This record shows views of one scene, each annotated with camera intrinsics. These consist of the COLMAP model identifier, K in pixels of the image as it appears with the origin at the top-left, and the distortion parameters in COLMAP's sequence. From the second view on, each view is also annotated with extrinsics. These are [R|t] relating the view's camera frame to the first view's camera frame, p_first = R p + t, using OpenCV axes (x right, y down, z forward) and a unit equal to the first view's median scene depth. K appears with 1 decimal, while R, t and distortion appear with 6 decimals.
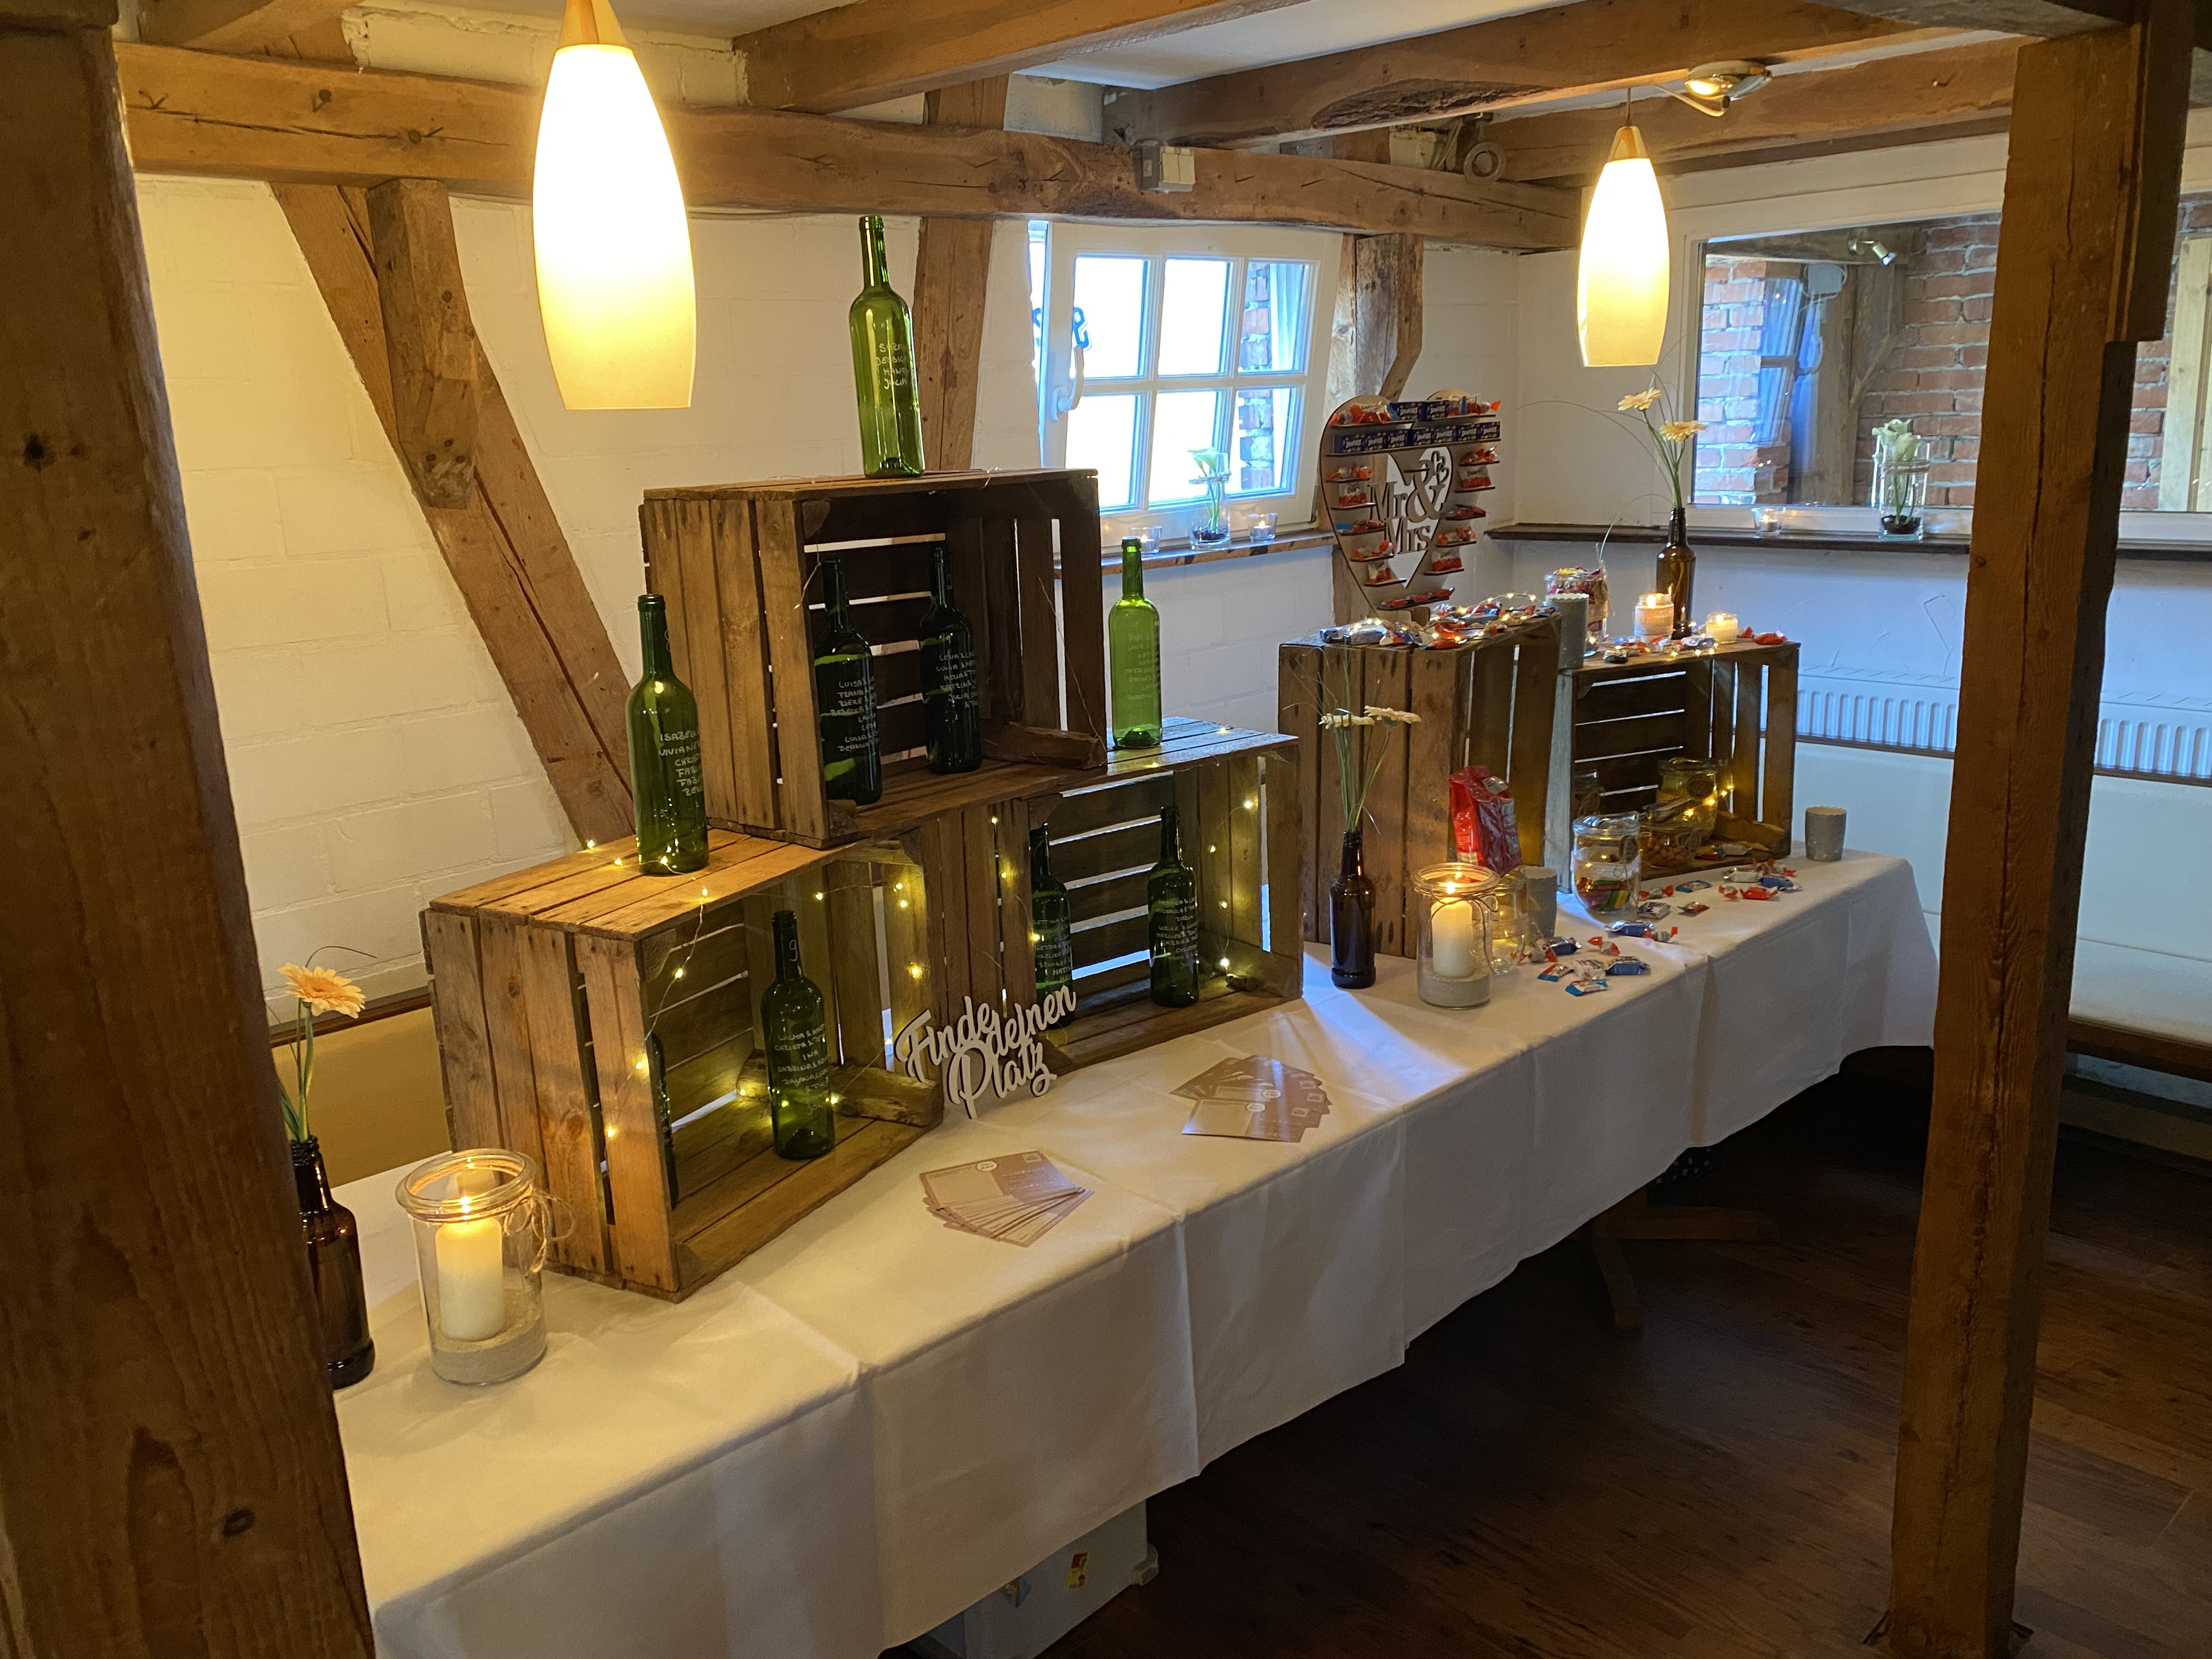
lens RADIAL K [[1727.7, 0, 1055.7], [0, 1727.7, 821.9], [0, 0, 1]] dist [0.029383, -0.004501]
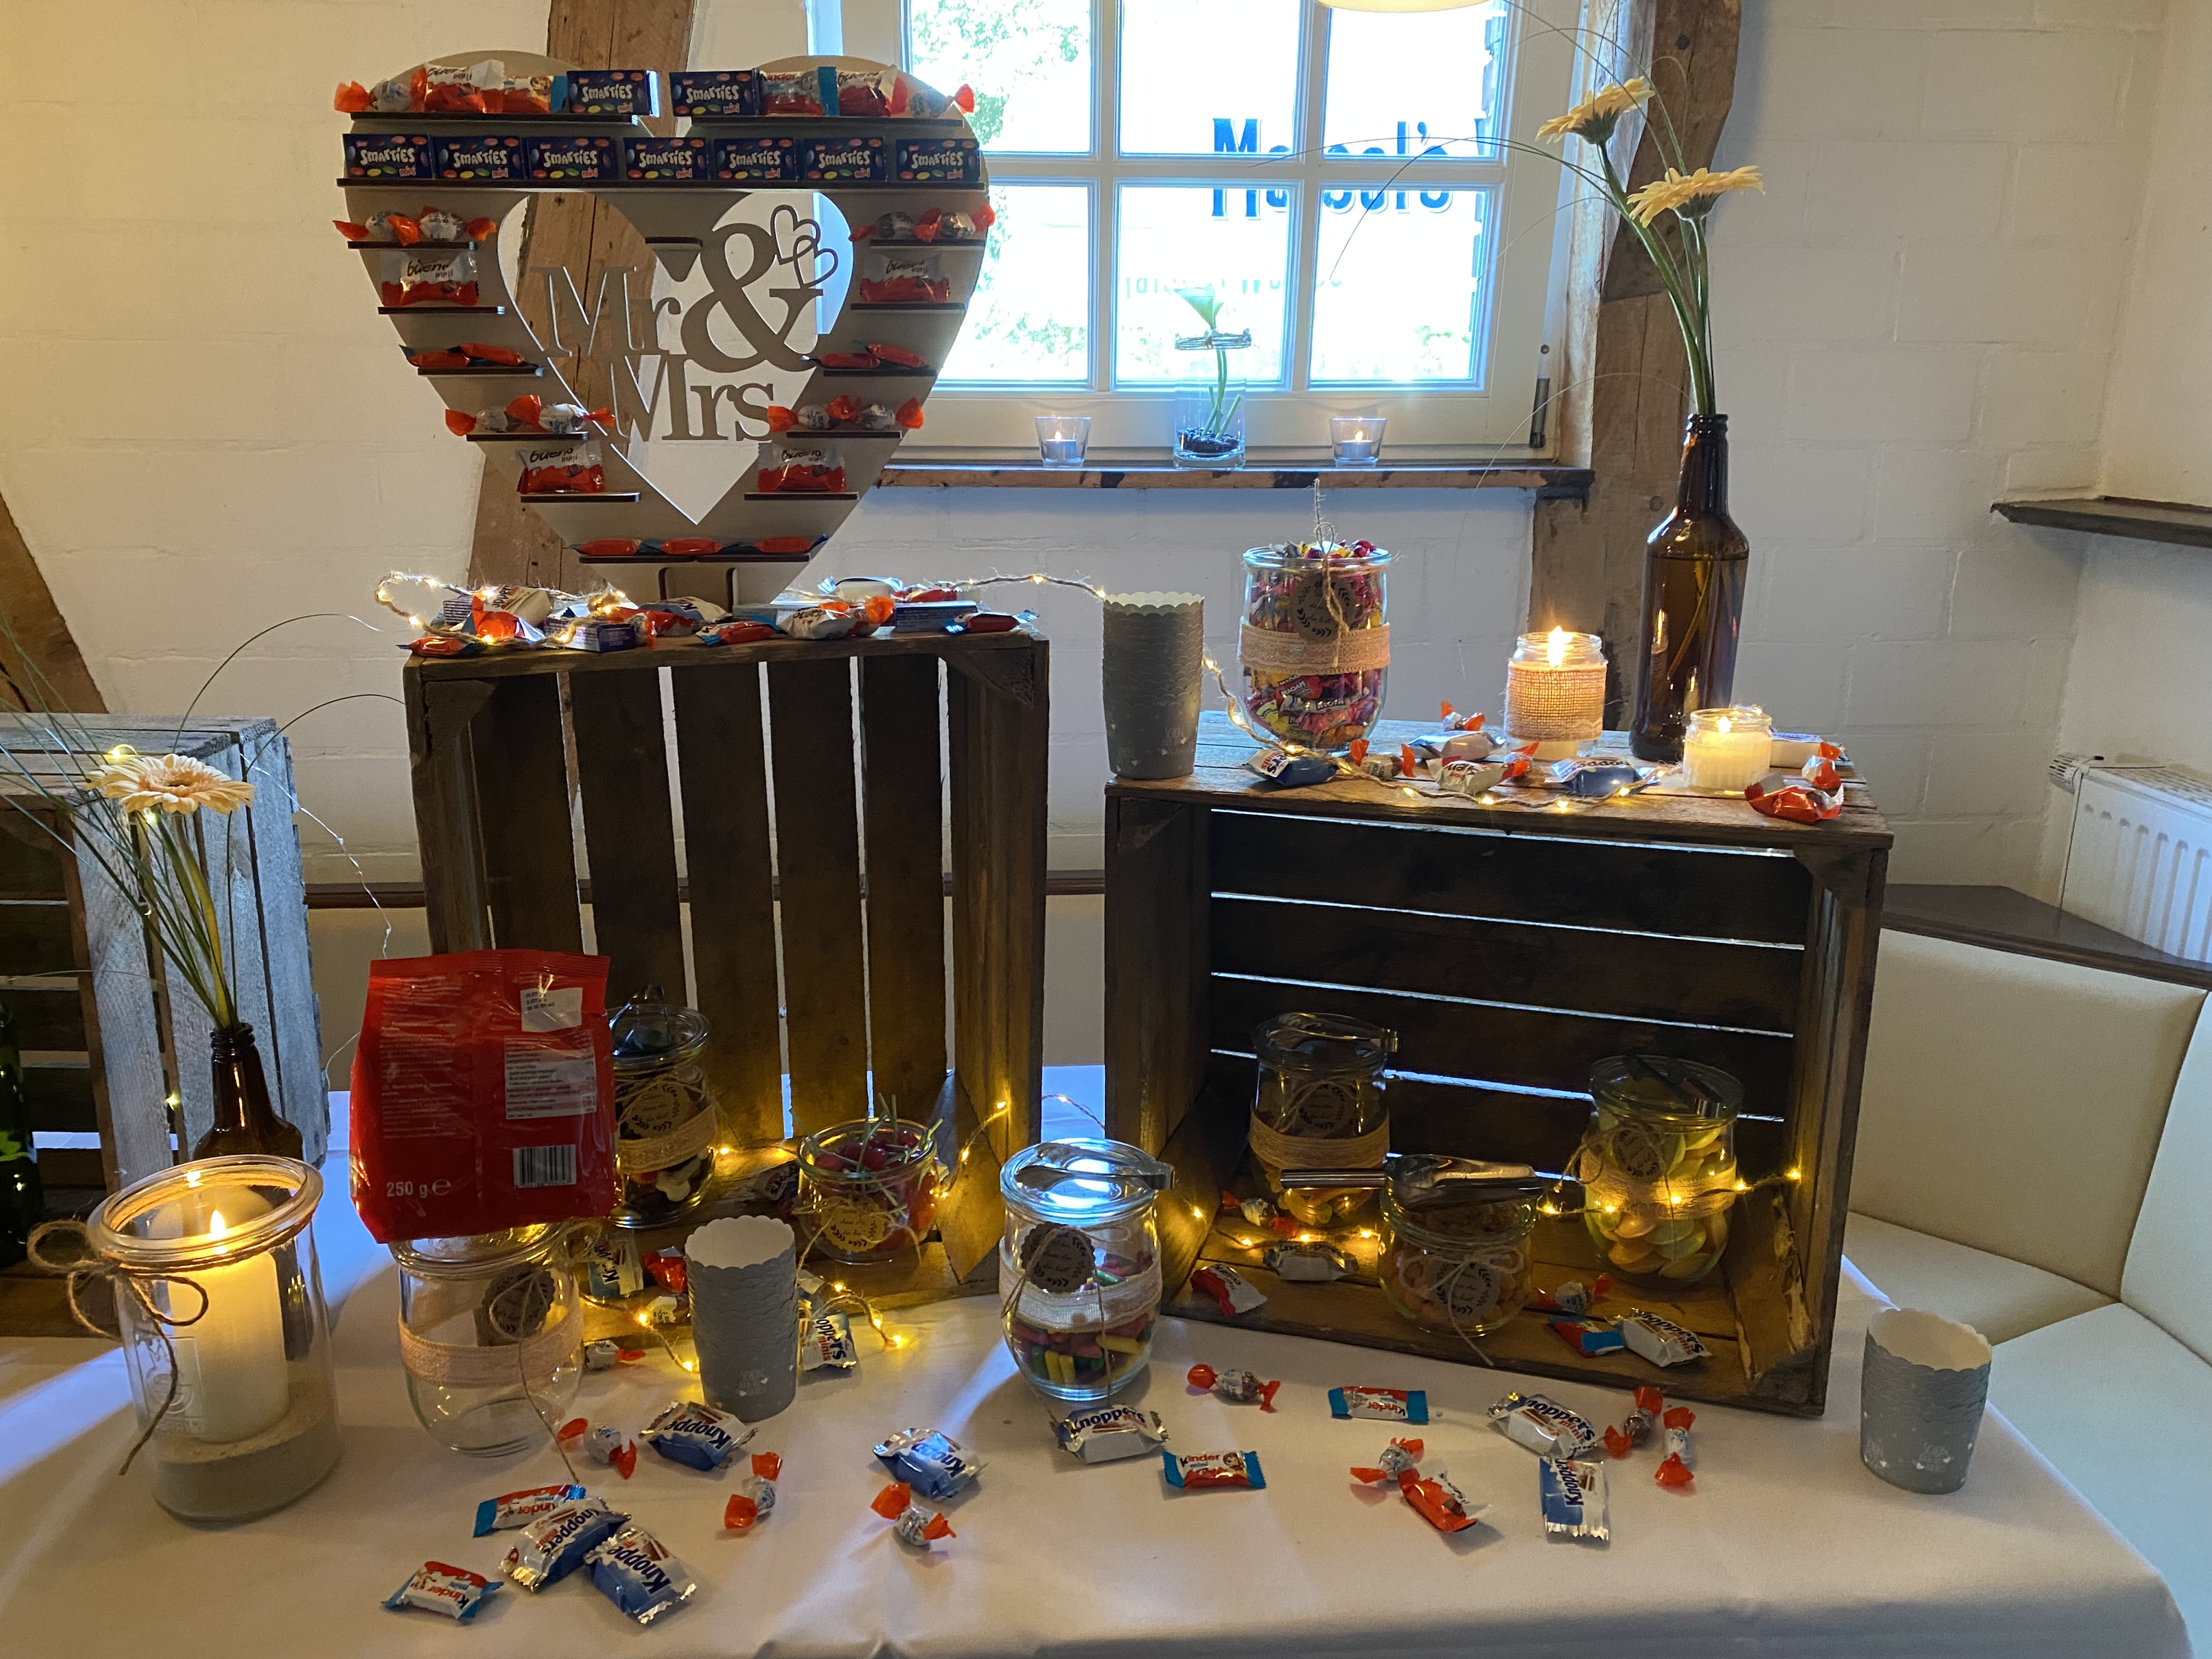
lens RADIAL K [[1677.4, 0, 1124.6], [0, 1677.4, 827.3], [0, 0, 1]] dist [0.022285, -0.005952]
pose [[0.799424, 0.201533, -0.565955, 0.538470], [-0.181299, 0.979064, 0.092549, -0.116855], [0.572758, 0.028621, 0.819225, 0.705993]]
